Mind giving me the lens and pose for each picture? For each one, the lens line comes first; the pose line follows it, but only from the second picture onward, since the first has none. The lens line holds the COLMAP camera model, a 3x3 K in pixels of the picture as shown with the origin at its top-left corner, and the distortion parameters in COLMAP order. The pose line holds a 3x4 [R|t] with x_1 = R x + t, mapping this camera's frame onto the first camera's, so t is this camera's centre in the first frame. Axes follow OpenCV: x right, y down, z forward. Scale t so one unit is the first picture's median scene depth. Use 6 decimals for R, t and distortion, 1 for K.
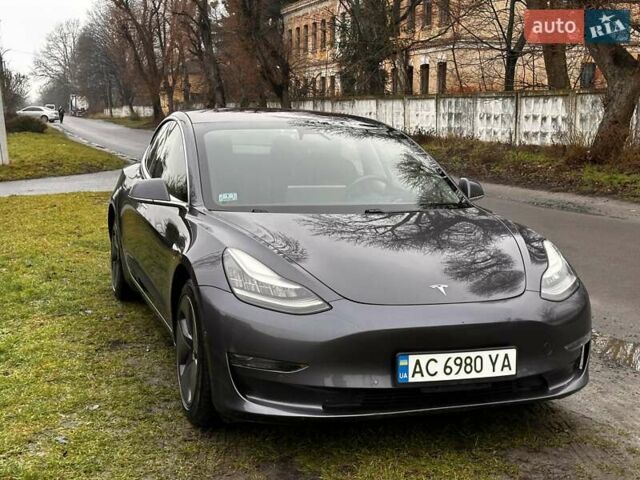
lens RADIAL K [[898.3, 0, 324.8], [0, 898.3, 253.3], [0, 0, 1]] dist [0.148998, 0.000000]
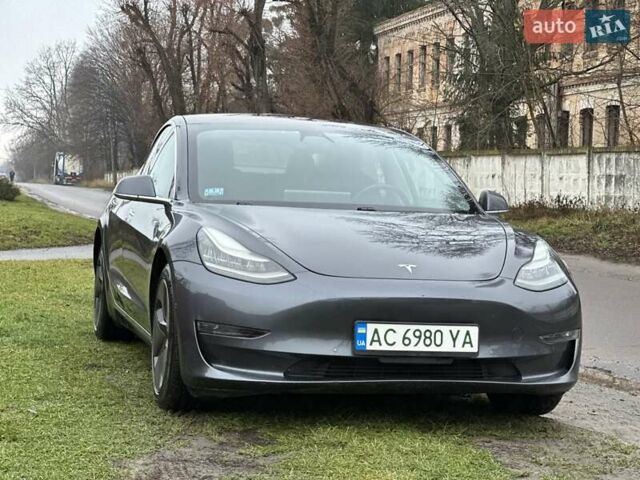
lens RADIAL K [[1446.5, 0, 325.7], [0, 1446.5, 250.8], [0, 0, 1]] dist [0.189380, 0.000000]
pose [[0.996172, 0.024379, -0.083949, 0.159752], [-0.033567, 0.993382, -0.109843, 0.186796], [0.080716, 0.112241, 0.990397, -0.571921]]
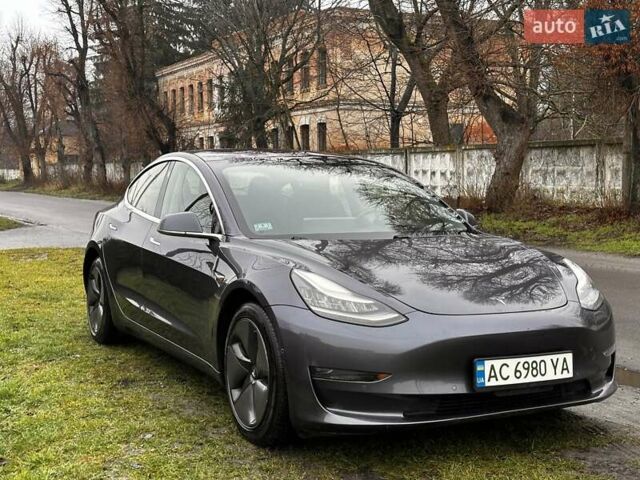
lens RADIAL K [[898.3, 0, 326.4], [0, 898.3, 239.5], [0, 0, 1]] dist [0.148998, 0.000000]
pose [[0.988975, -0.023851, 0.146146, -0.213711], [0.035760, 0.996200, -0.079409, 0.042249], [-0.143697, 0.083760, 0.986071, -0.036152]]
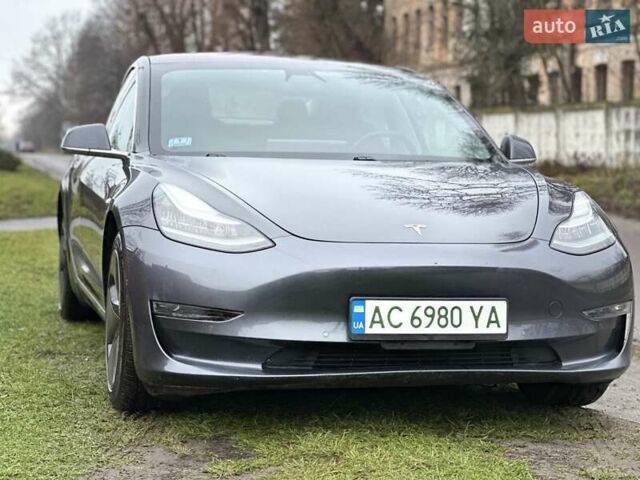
lens RADIAL K [[1446.5, 0, 320.0], [0, 1446.5, 231.9], [0, 0, 1]] dist [0.189380, 0.000000]
pose [[0.995395, 0.005202, -0.095720, 0.154576], [-0.014732, 0.994966, -0.099124, 0.158644], [0.094722, 0.100077, 0.990461, -0.267304]]
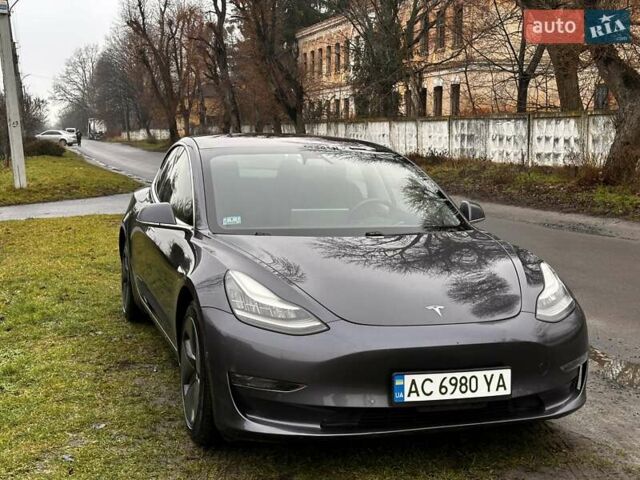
lens RADIAL K [[897.8, 0, 321.2], [0, 897.8, 252.4], [0, 0, 1]] dist [0.151669, 0.000000]
pose [[0.999773, -0.002088, -0.021223, 0.018065], [0.001569, 0.999700, -0.024427, -0.001128], [0.021268, 0.024389, 0.999476, -0.024358]]
